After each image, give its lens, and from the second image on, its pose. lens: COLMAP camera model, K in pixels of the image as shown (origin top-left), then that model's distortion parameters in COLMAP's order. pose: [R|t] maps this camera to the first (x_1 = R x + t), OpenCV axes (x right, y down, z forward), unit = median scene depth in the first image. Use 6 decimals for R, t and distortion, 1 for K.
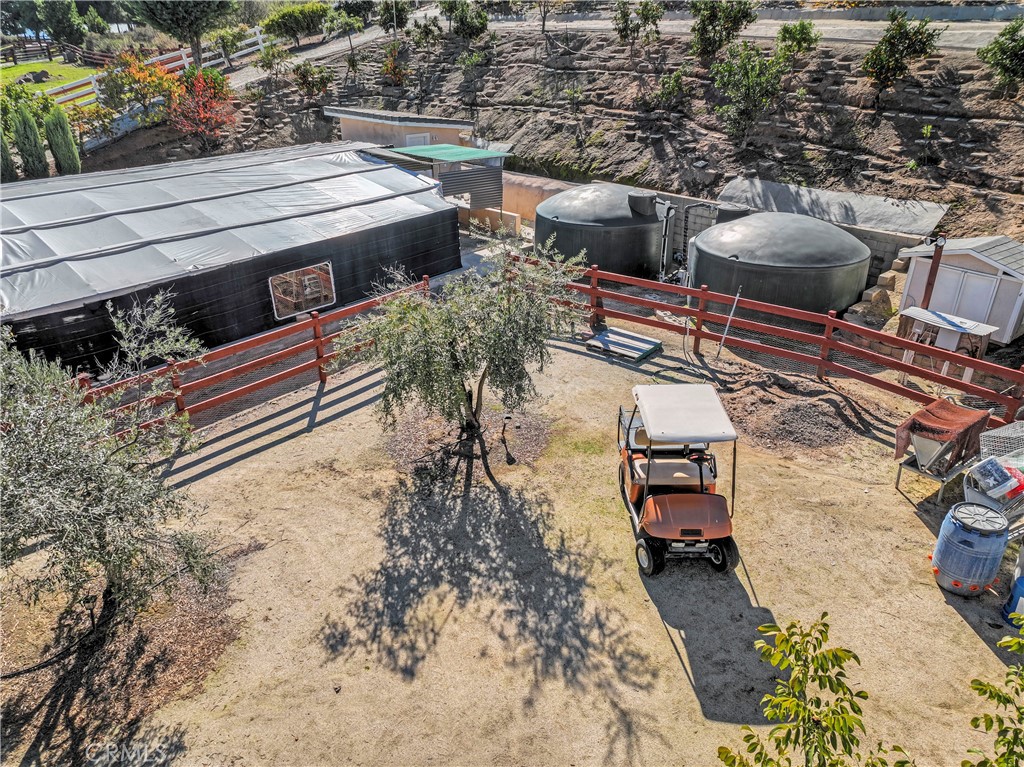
lens RADIAL K [[716.0, 0, 512.0], [0, 716.0, 383.5], [0, 0, 1]] dist [0.003068, 0.006785]
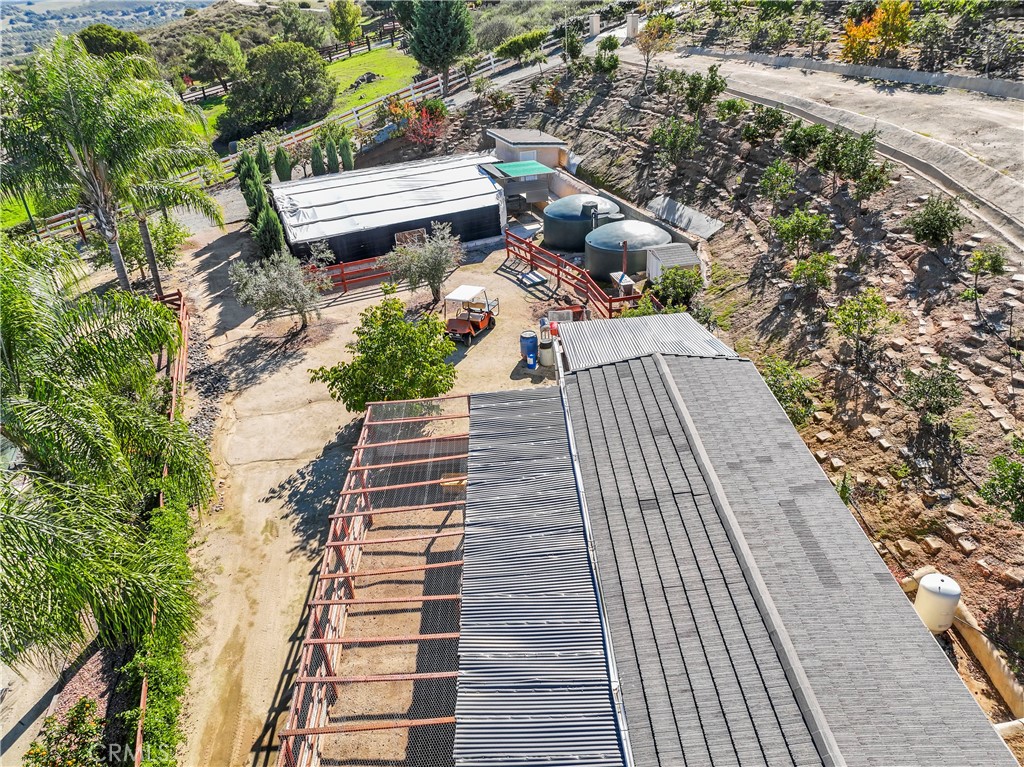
lens RADIAL K [[746.7, 0, 526.9], [0, 746.7, 398.3], [0, 0, 1]] dist [0.002536, 0.005772]
pose [[0.915346, 0.164709, -0.367441, 0.649992], [-0.134156, 0.985124, 0.107392, 0.038307], [0.379663, -0.049007, 0.923826, -0.695221]]
